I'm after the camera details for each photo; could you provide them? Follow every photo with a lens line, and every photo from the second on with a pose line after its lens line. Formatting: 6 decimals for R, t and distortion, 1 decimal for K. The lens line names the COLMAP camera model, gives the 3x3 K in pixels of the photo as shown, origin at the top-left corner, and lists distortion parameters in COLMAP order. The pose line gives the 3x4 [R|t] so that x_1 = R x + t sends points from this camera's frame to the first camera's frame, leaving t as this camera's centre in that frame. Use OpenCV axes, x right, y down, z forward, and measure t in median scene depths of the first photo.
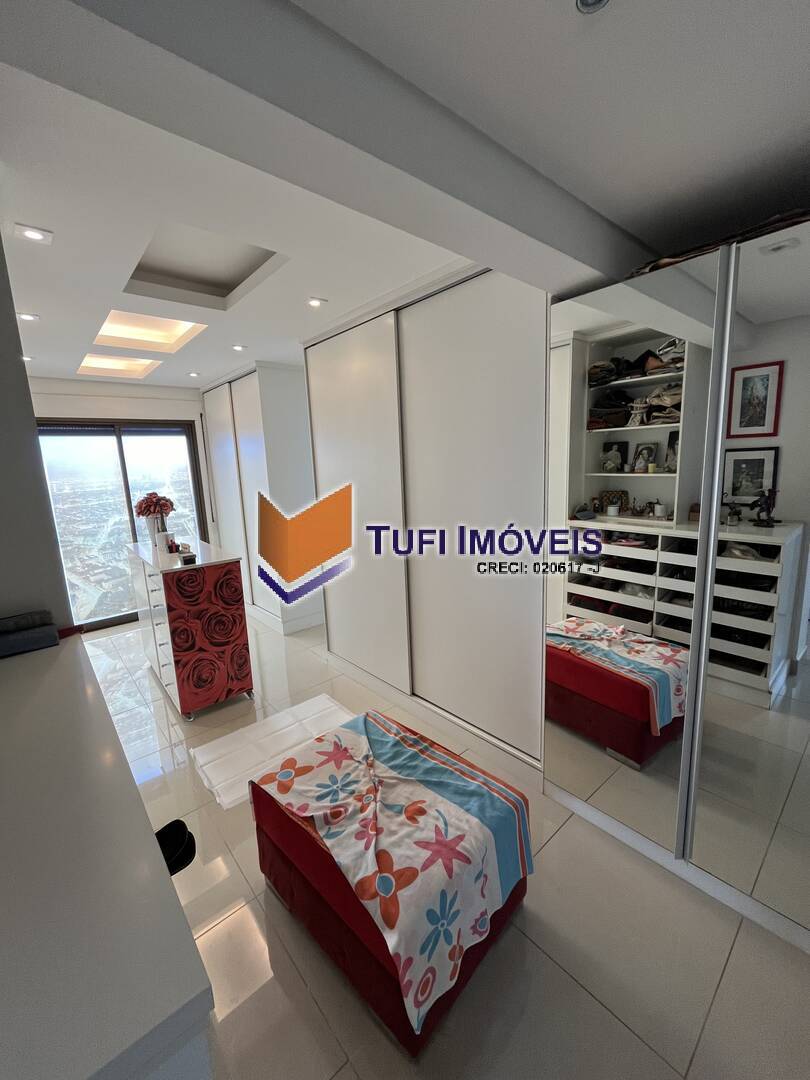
lens RADIAL K [[437.8, 0, 405.1], [0, 437.8, 537.3], [0, 0, 1]] dist [-0.000973, 0.000017]
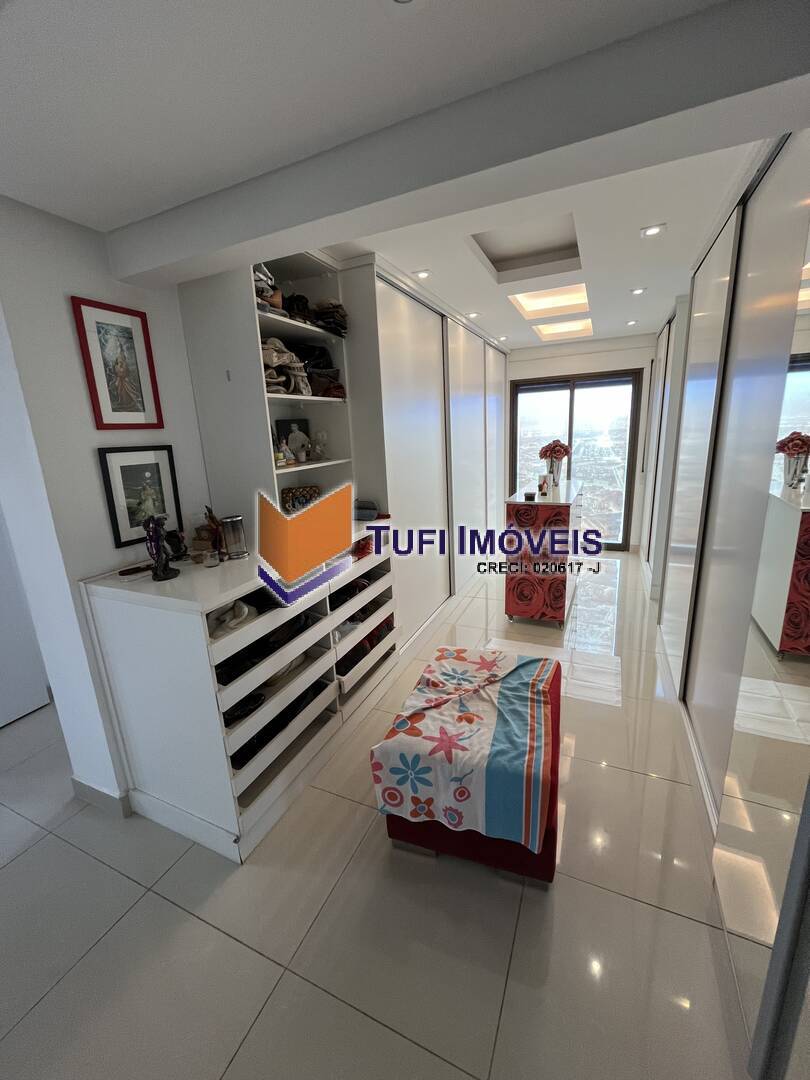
lens RADIAL K [[437.8, 0, 402.7], [0, 437.8, 538.2], [0, 0, 1]] dist [-0.000973, 0.000017]
pose [[0.413524, 0.238933, -0.878583, 0.740966], [-0.129637, 0.970573, 0.202933, -0.062621], [0.901217, 0.029979, 0.432330, 0.251616]]
